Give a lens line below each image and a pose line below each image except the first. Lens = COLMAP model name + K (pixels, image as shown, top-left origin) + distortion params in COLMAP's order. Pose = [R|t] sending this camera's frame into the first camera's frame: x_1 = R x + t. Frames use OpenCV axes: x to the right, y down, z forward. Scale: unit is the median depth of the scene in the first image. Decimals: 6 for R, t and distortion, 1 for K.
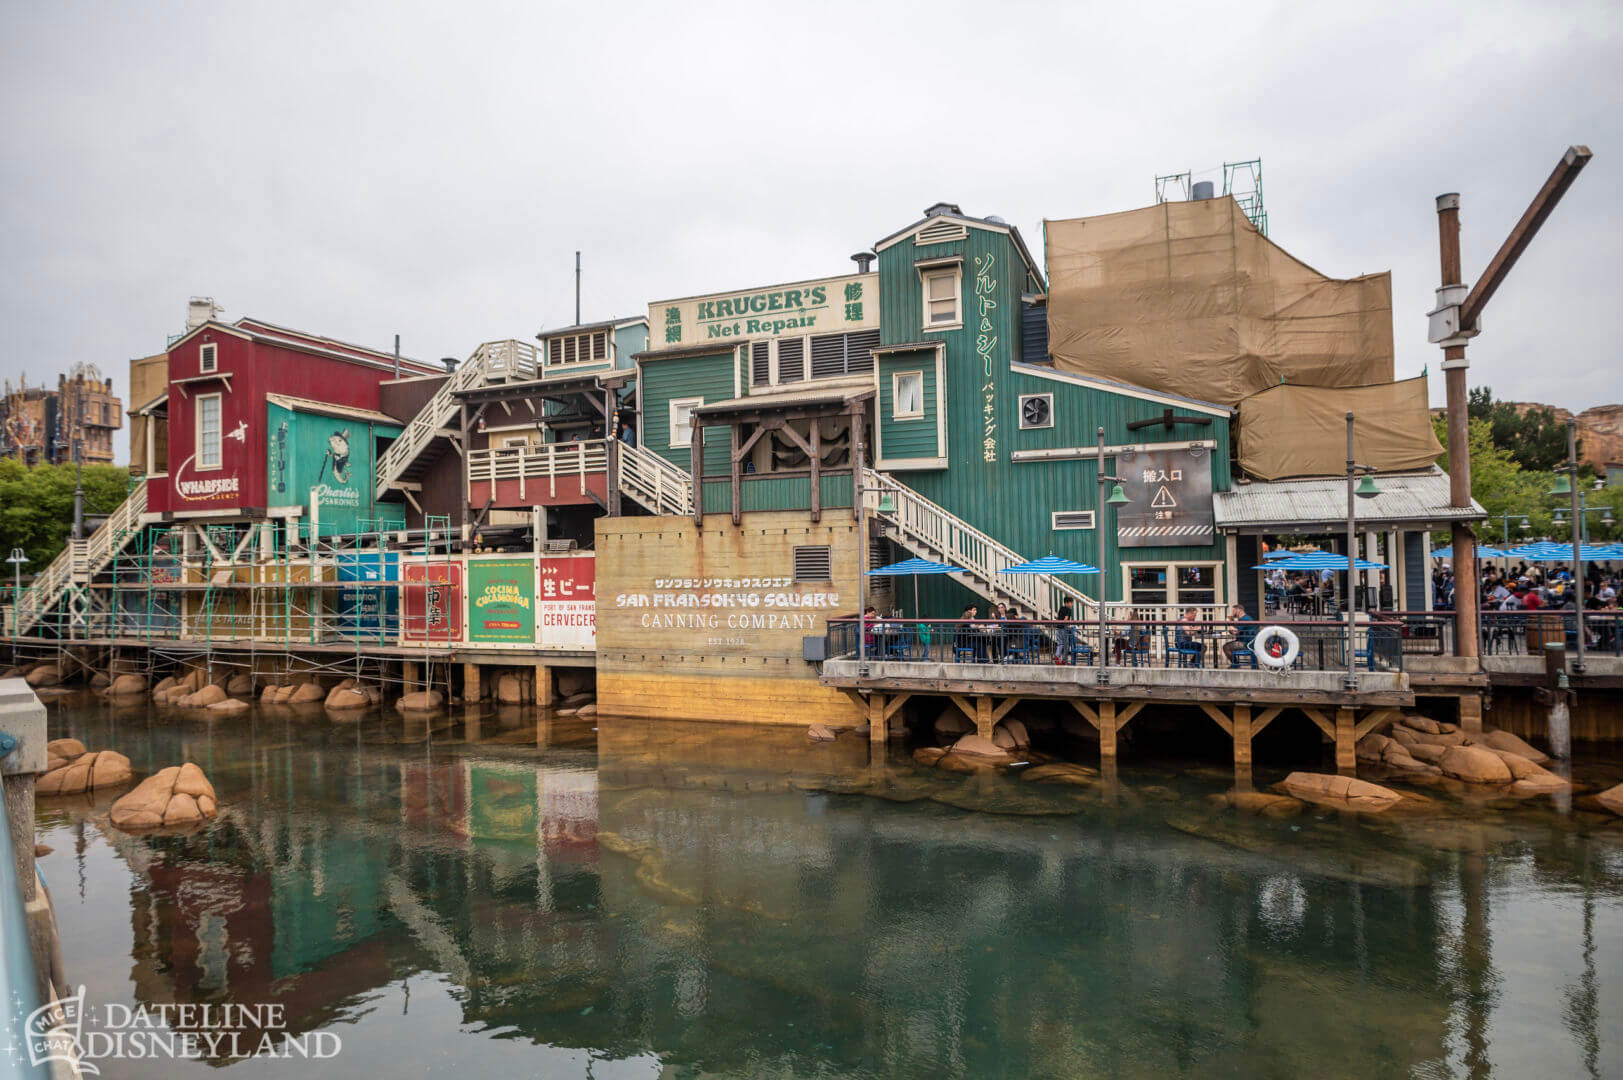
lens RADIAL K [[936.0, 0, 811.5], [0, 936.0, 540.0], [0, 0, 1]] dist [-0.021130, -0.002455]
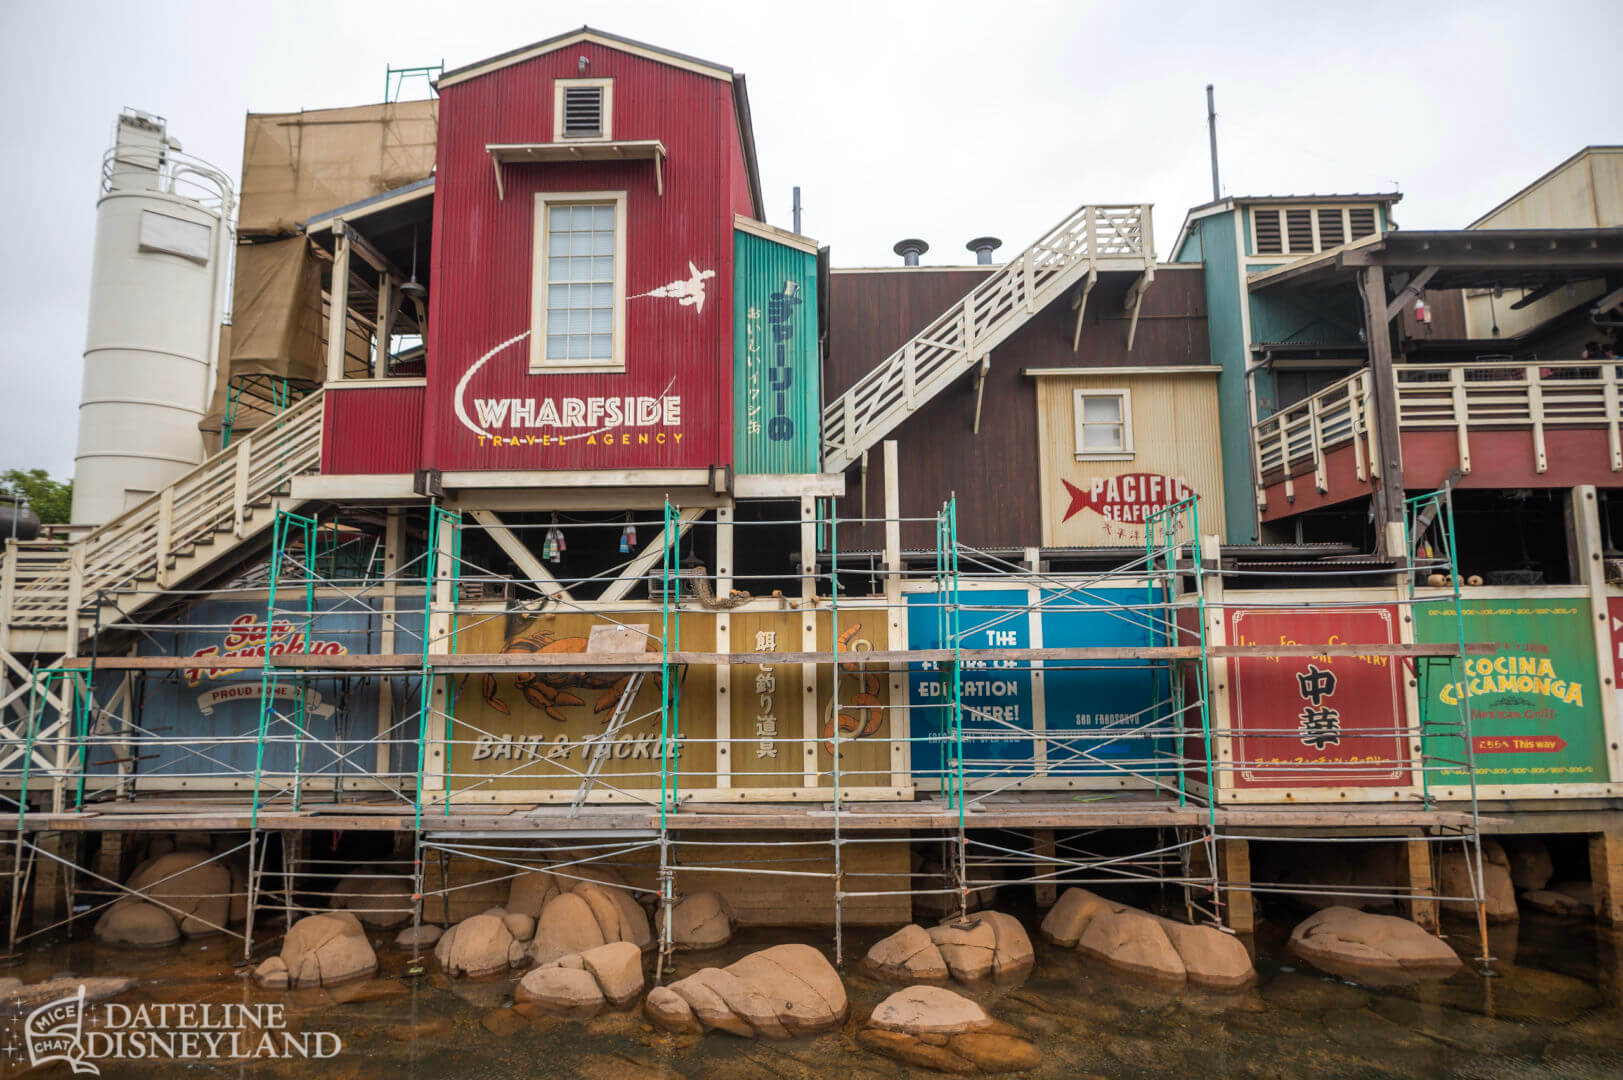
lens RADIAL K [[936.0, 0, 811.5], [0, 936.0, 540.0], [0, 0, 1]] dist [-0.021130, -0.002455]
pose [[0.937022, 0.050040, 0.345668, -0.695711], [-0.014721, 0.994462, -0.104057, 0.037934], [-0.348961, 0.092415, 0.932569, 0.596452]]
